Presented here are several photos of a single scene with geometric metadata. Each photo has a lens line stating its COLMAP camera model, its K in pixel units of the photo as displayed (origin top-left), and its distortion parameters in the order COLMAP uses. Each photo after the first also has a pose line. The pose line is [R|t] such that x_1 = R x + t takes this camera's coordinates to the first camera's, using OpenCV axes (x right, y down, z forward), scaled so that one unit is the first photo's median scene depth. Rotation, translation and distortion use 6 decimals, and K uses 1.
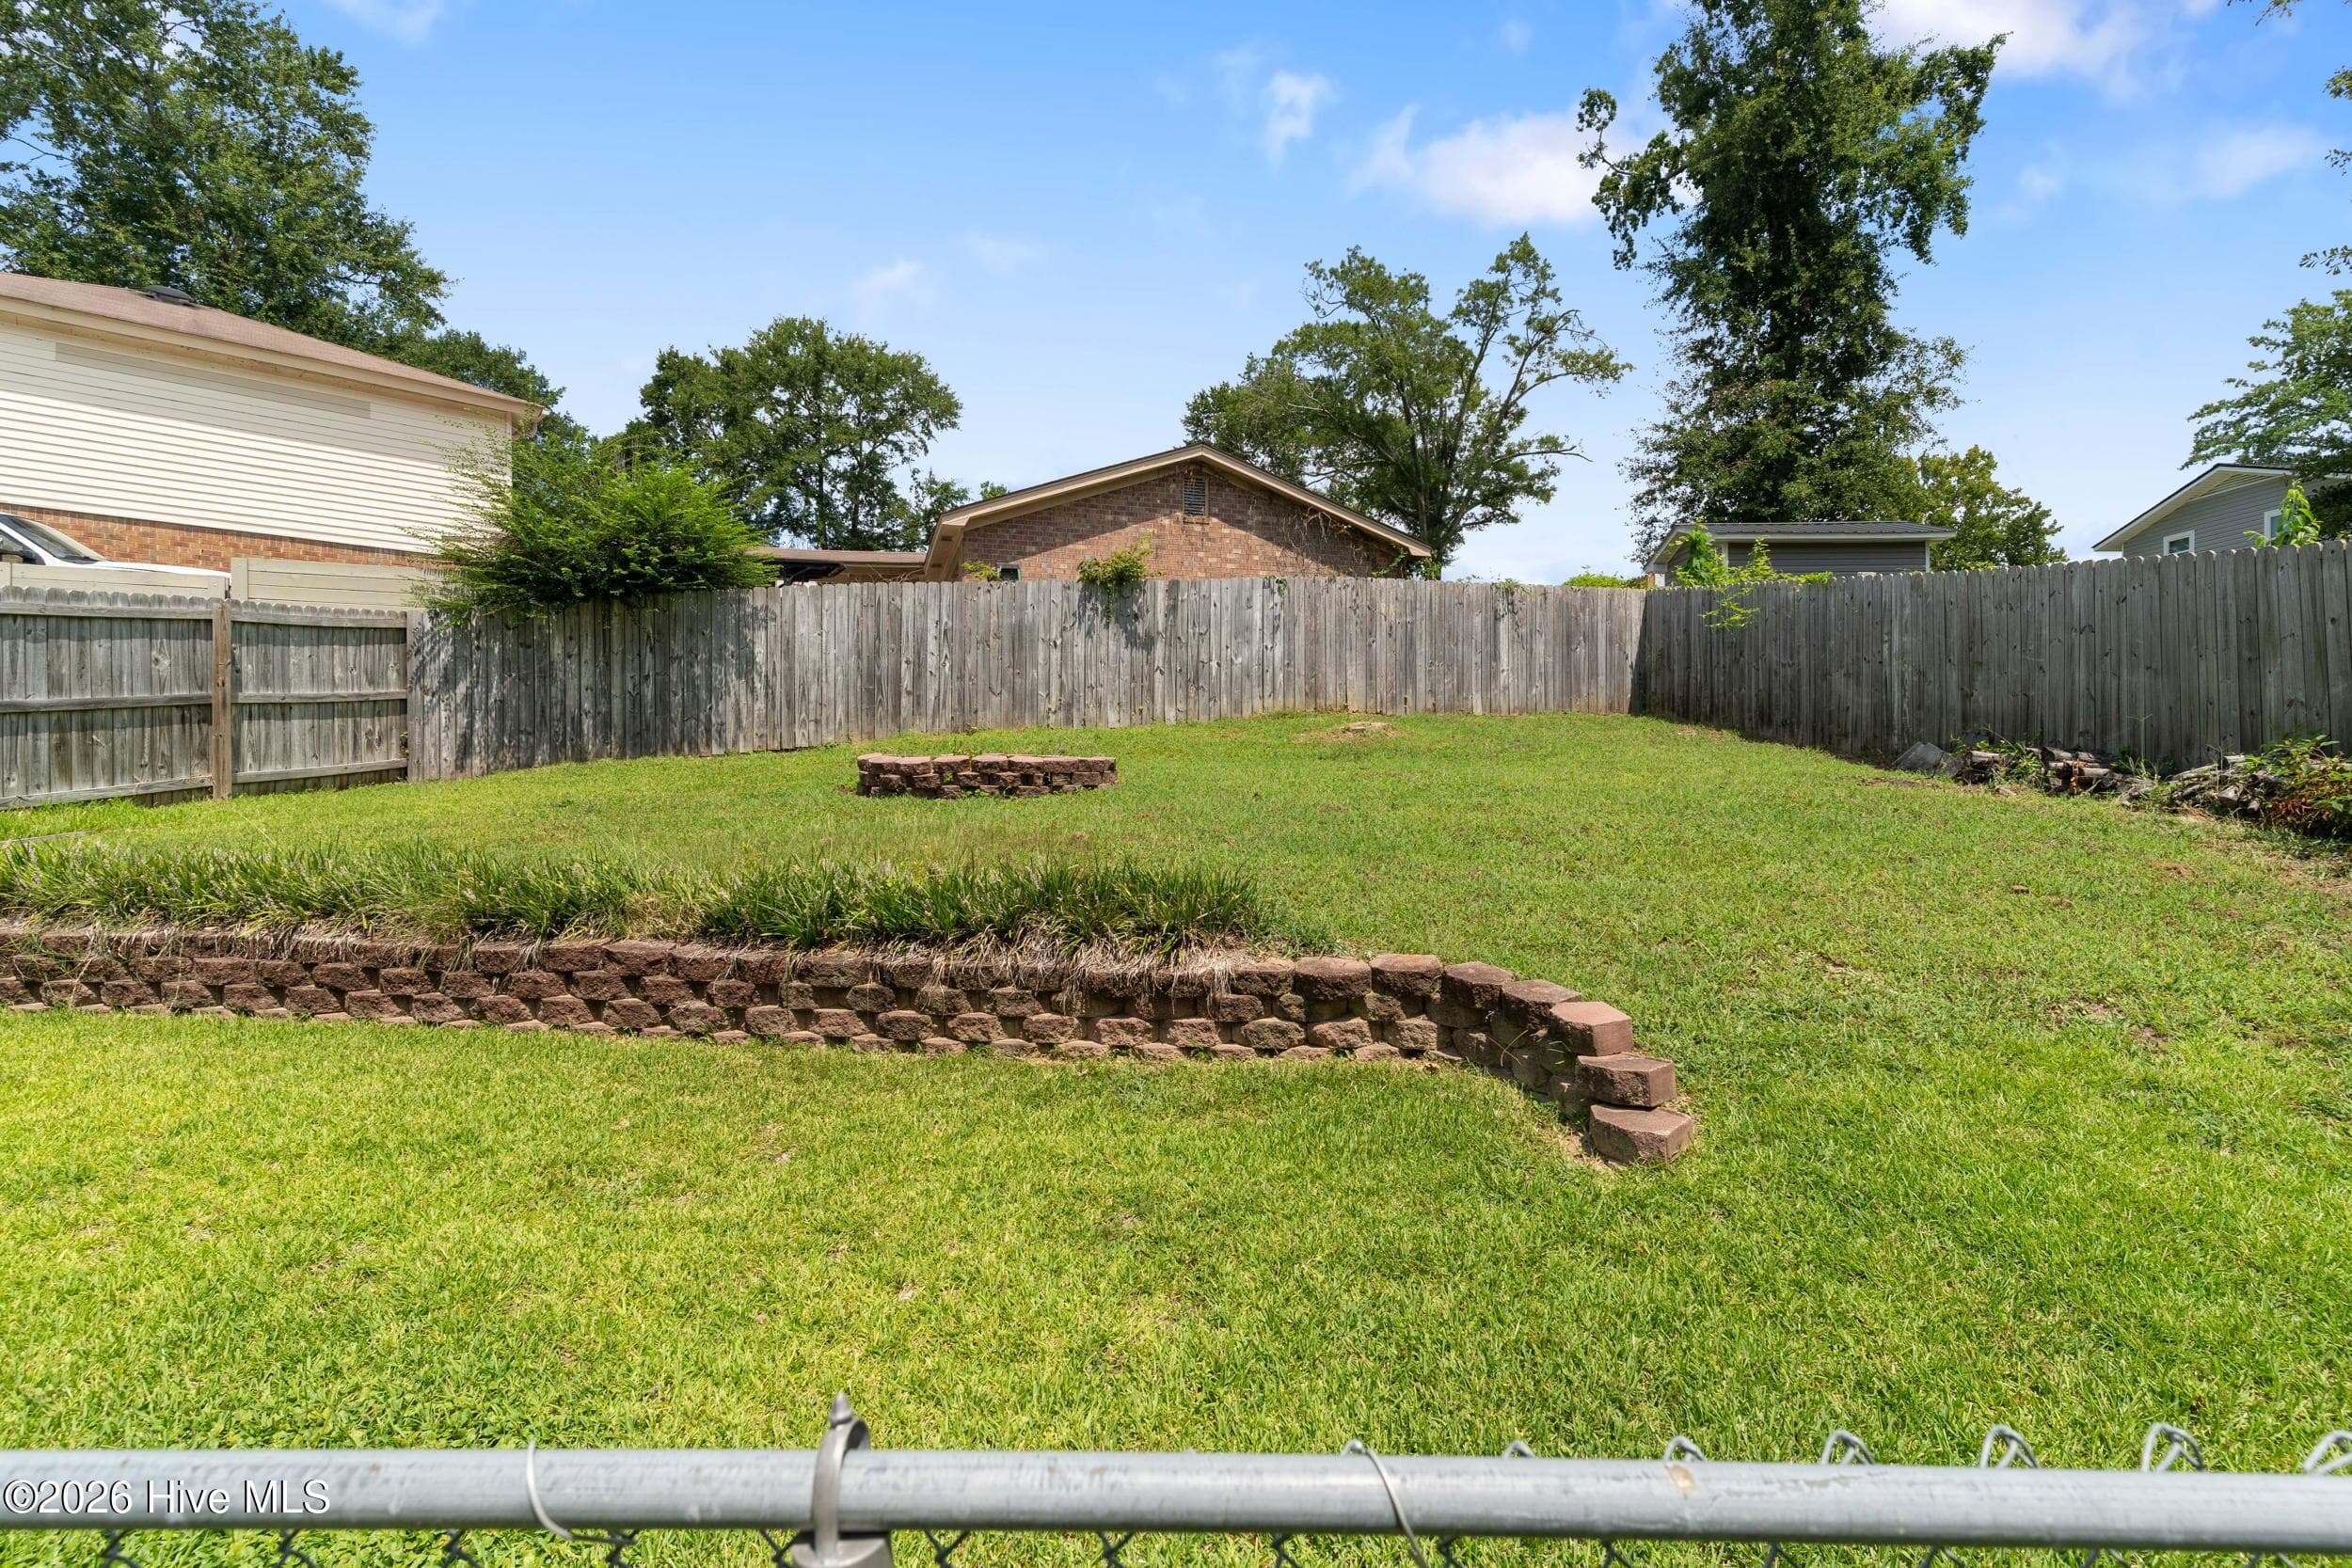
lens RADIAL K [[1115.9, 0, 1161.9], [0, 1115.9, 781.9], [0, 0, 1]] dist [0.003247, -0.000557]
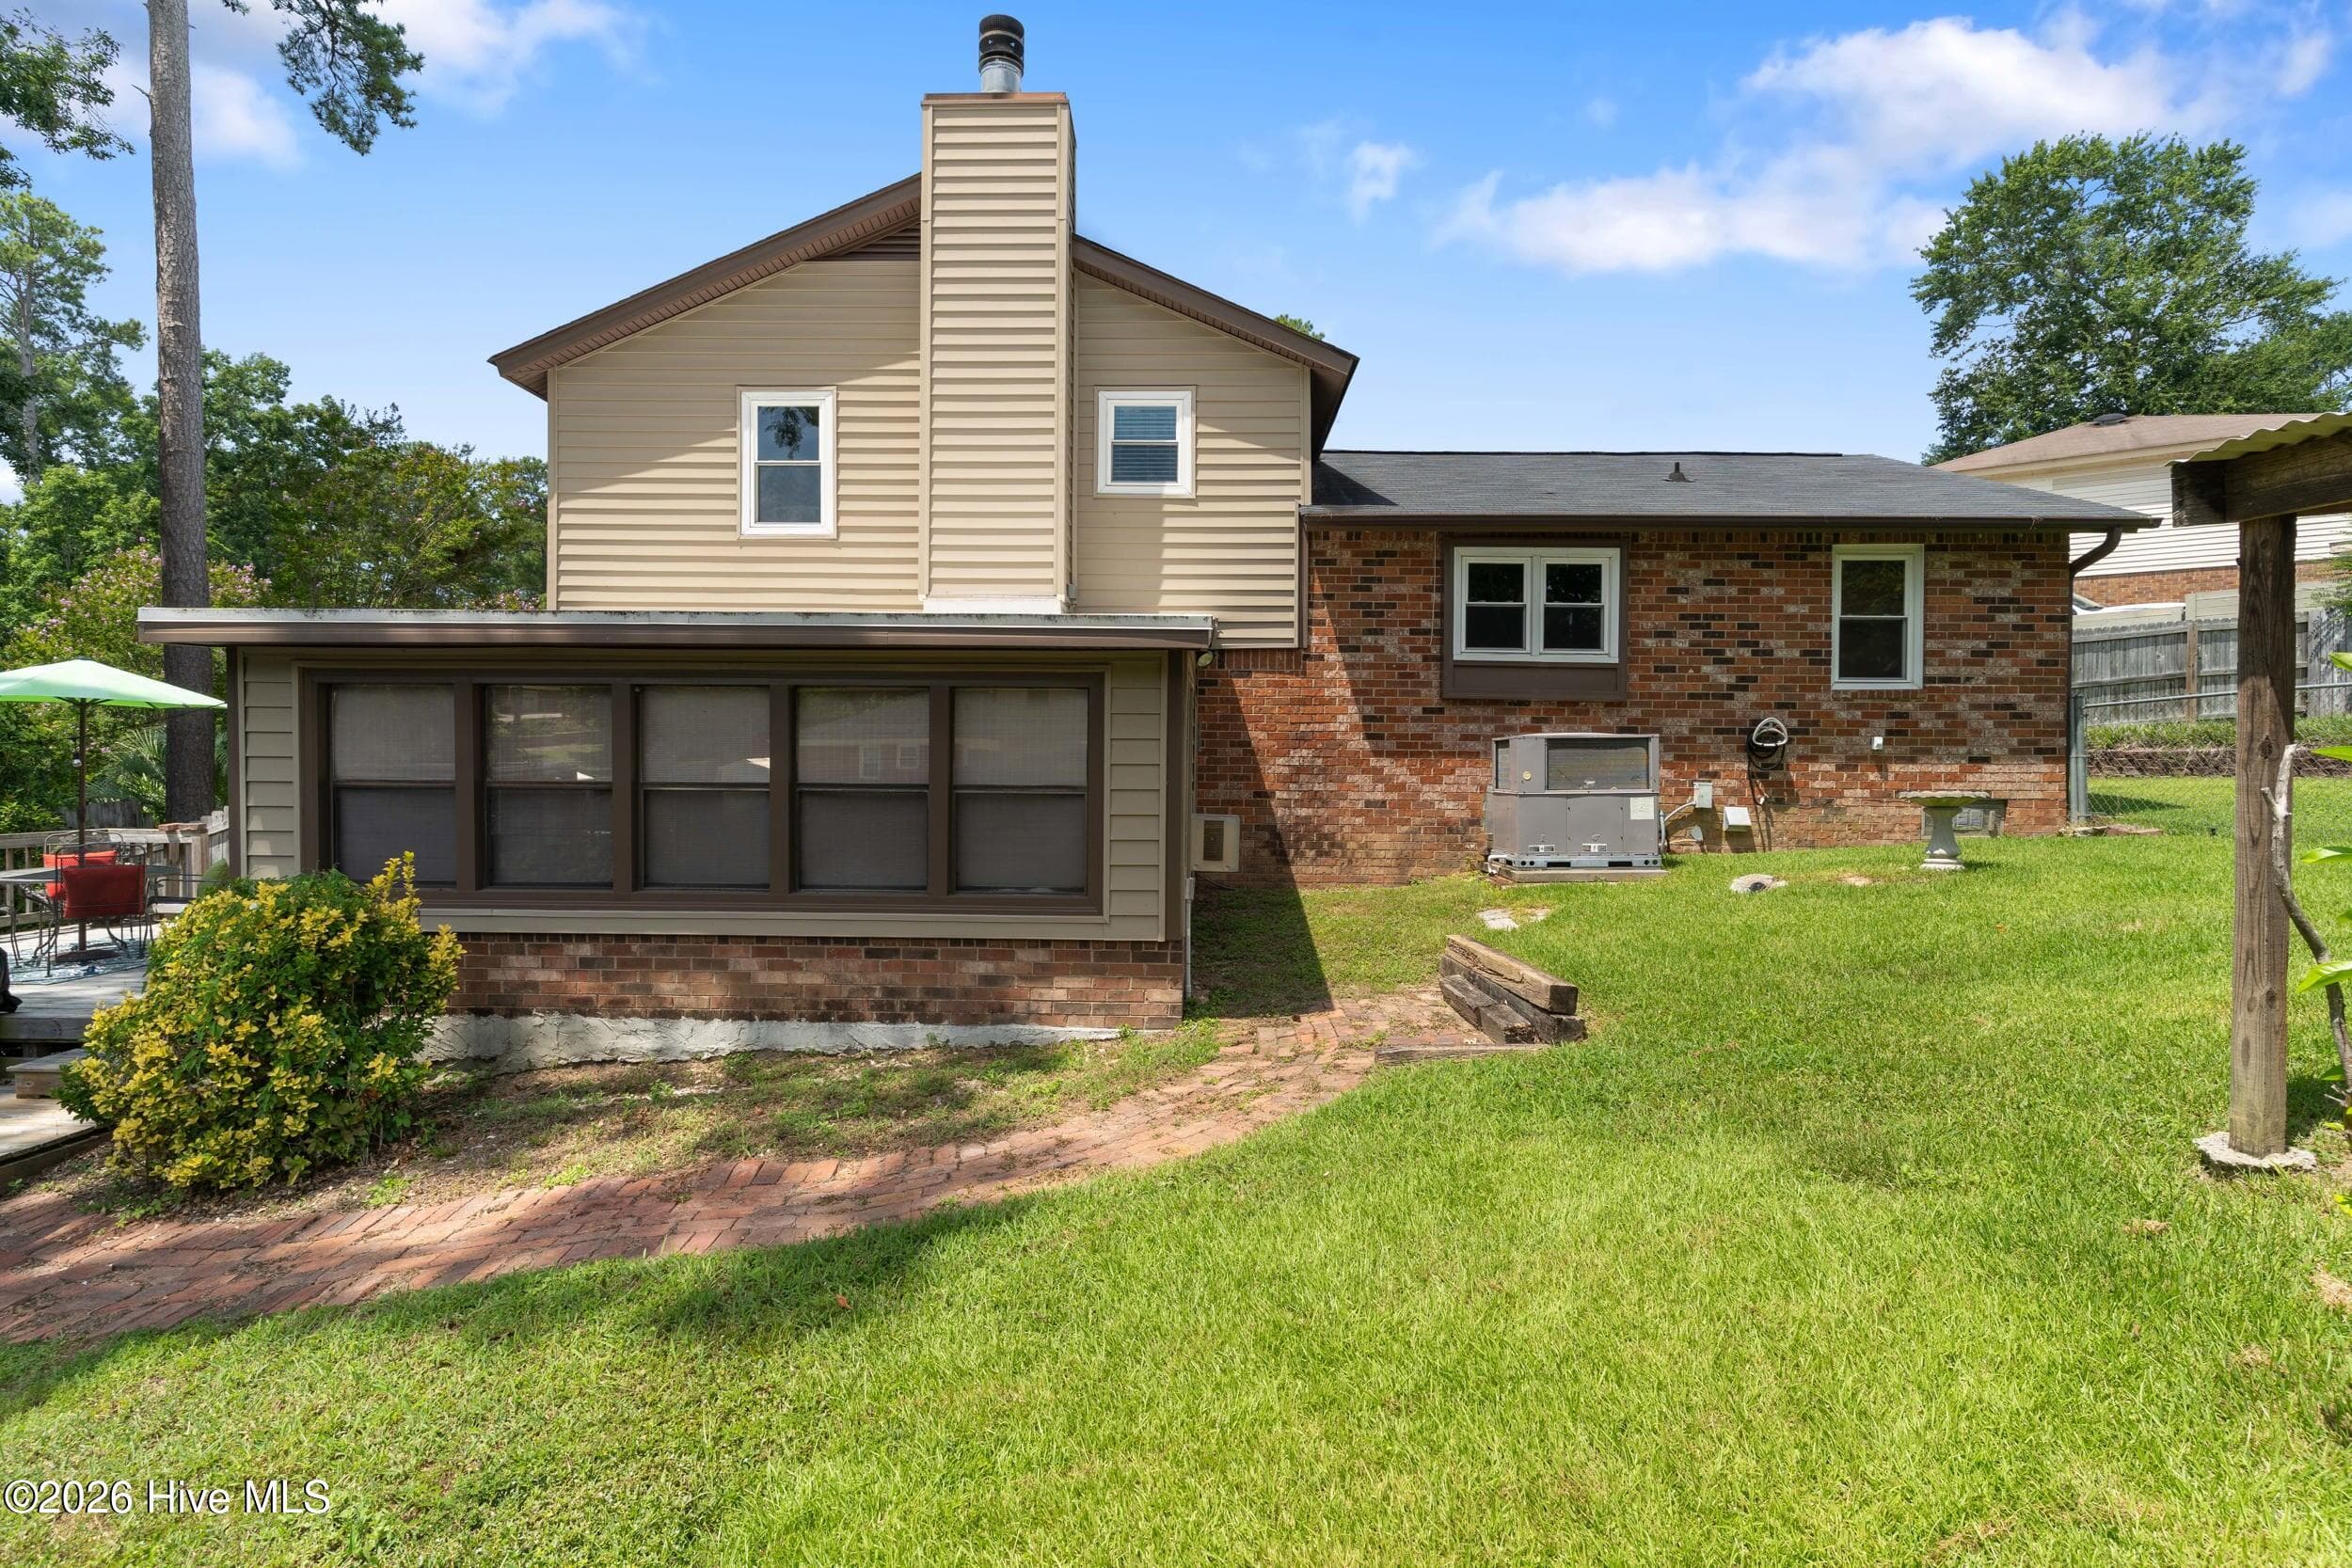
lens RADIAL K [[1115.9, 0, 1161.9], [0, 1115.9, 781.9], [0, 0, 1]] dist [0.003247, -0.000557]
pose [[0.201350, 0.005509, -0.979504, 0.524527], [-0.014003, 0.999898, 0.002745, 0.102255], [0.979419, 0.013164, 0.201407, -0.864272]]
